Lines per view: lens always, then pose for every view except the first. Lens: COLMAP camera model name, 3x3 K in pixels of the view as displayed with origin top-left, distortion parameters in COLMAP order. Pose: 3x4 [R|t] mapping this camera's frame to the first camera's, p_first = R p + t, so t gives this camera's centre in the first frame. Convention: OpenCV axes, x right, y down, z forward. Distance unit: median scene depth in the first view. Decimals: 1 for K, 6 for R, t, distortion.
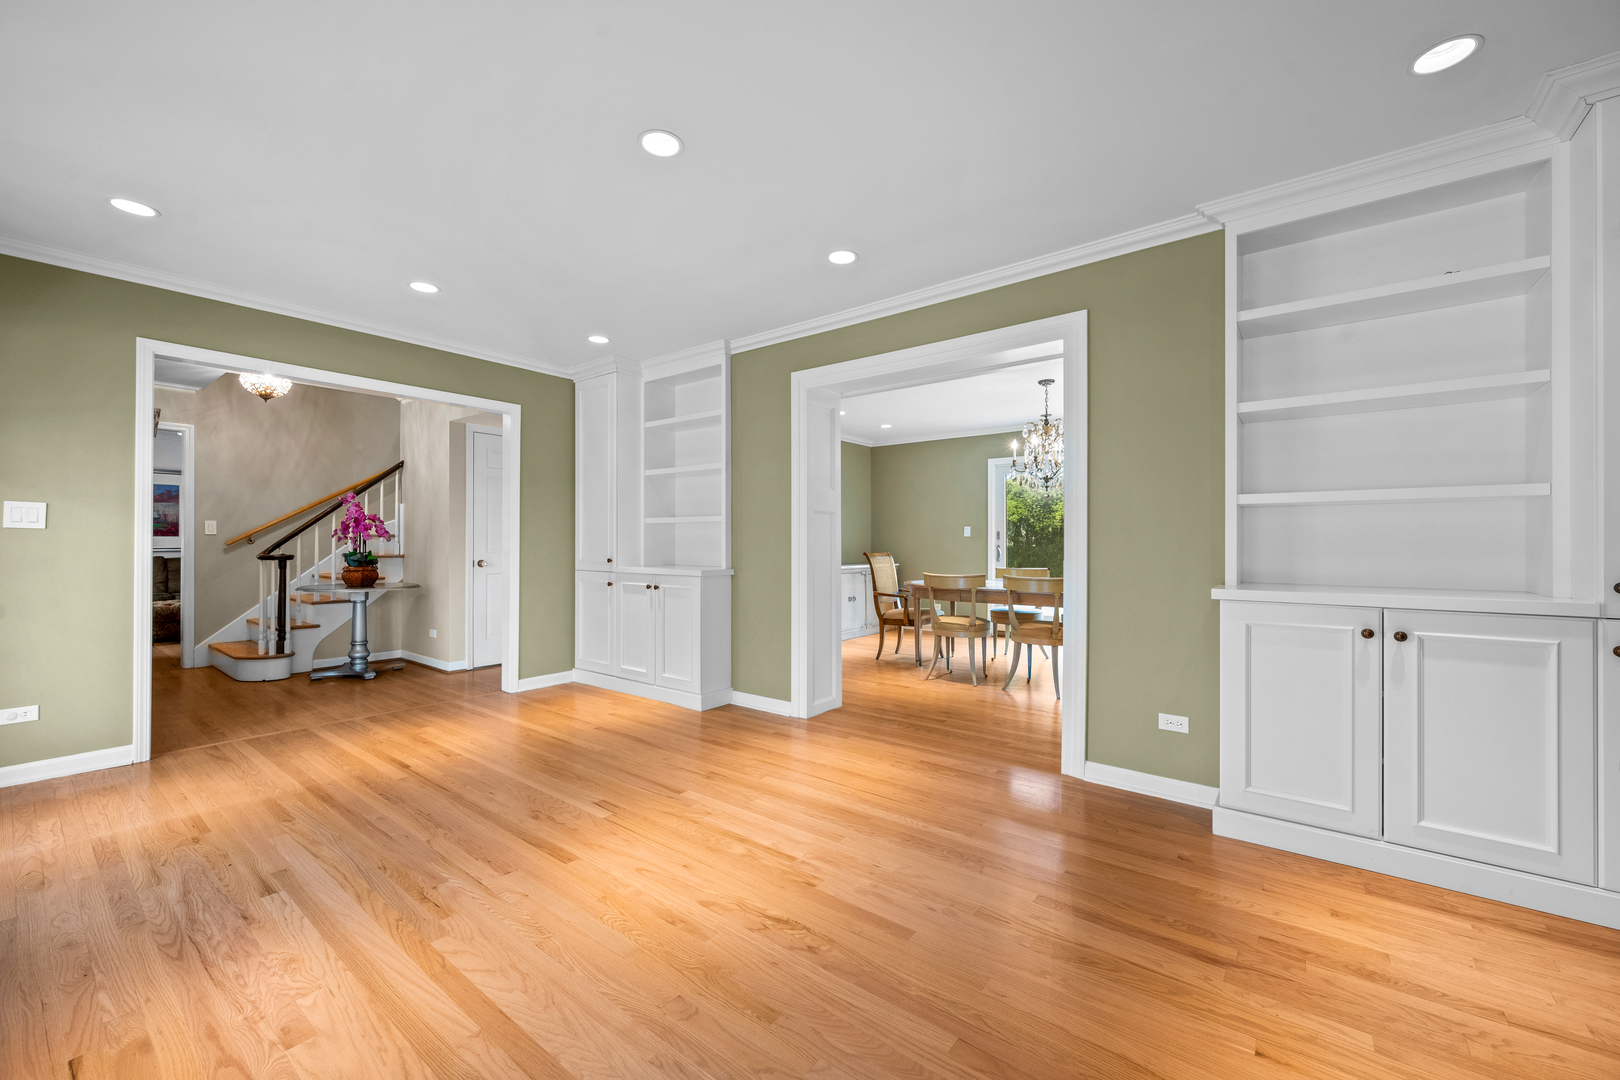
lens RADIAL K [[645.7, 0, 810.4], [0, 645.7, 541.3], [0, 0, 1]] dist [-0.000015, -0.000028]
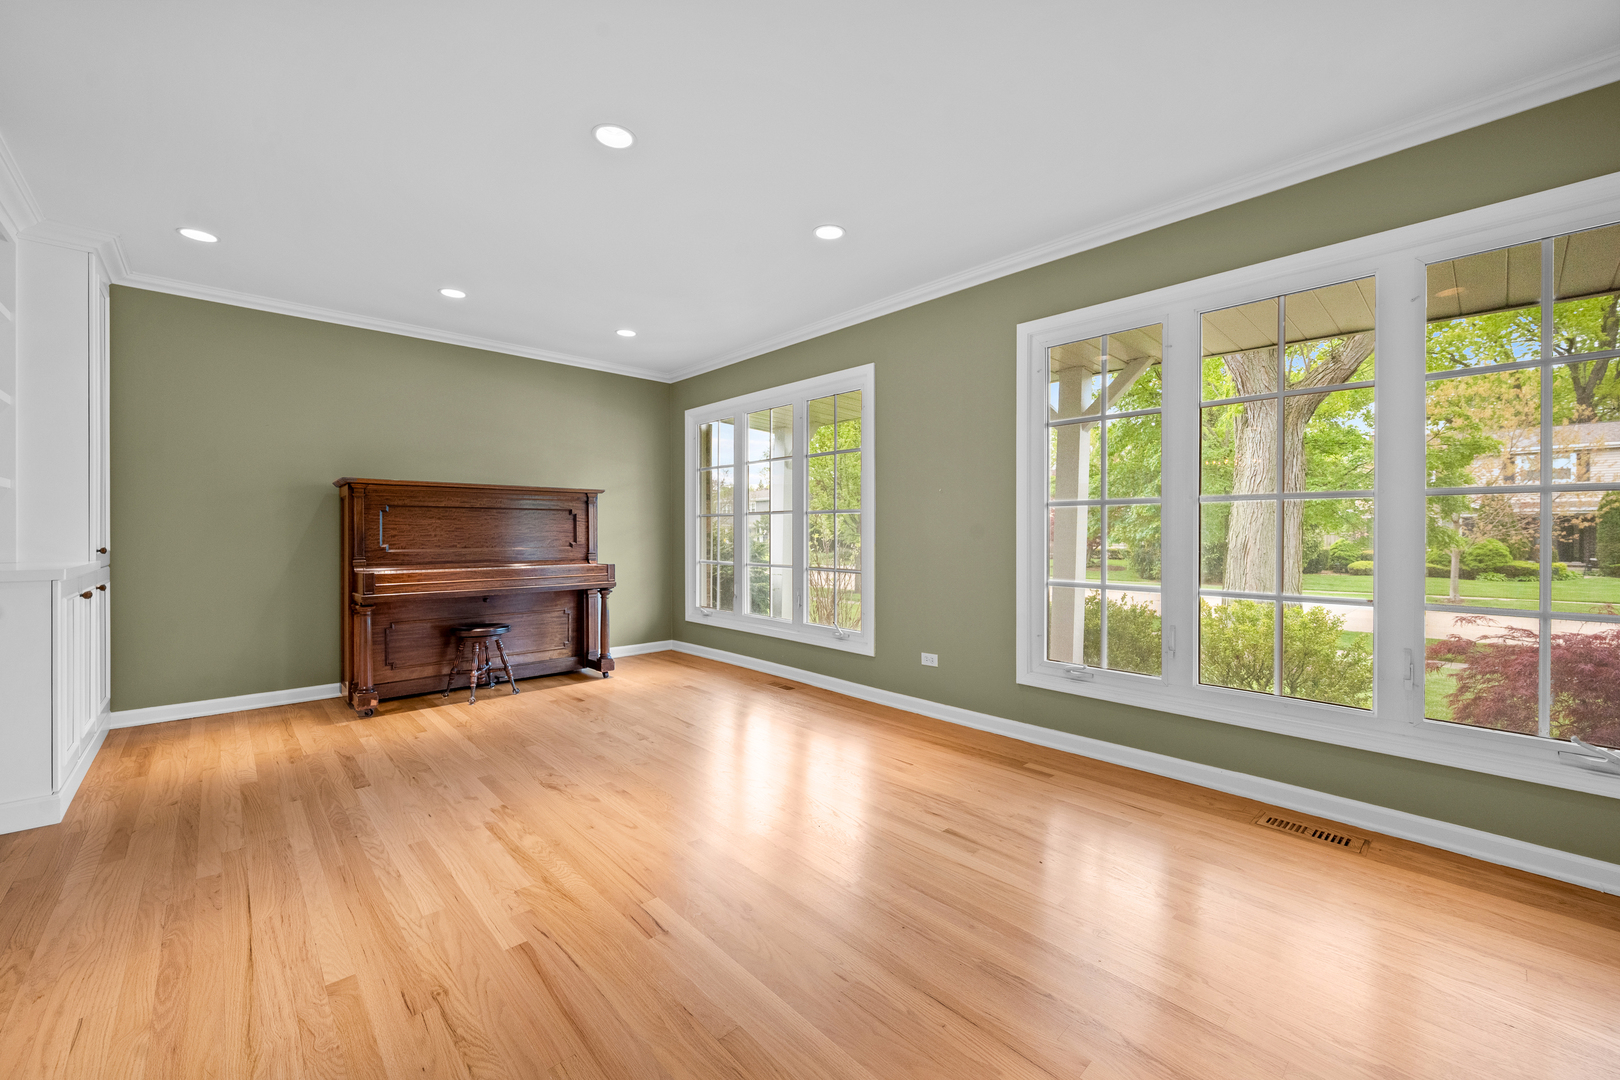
lens RADIAL K [[645.7, 0, 809.7], [0, 645.7, 535.6], [0, 0, 1]] dist [-0.000015, -0.000028]
pose [[-0.987575, -0.002885, 0.157124, -0.721484], [-0.002647, 0.999995, 0.001721, 0.020522], [-0.157129, 0.001283, -0.987577, 2.016703]]
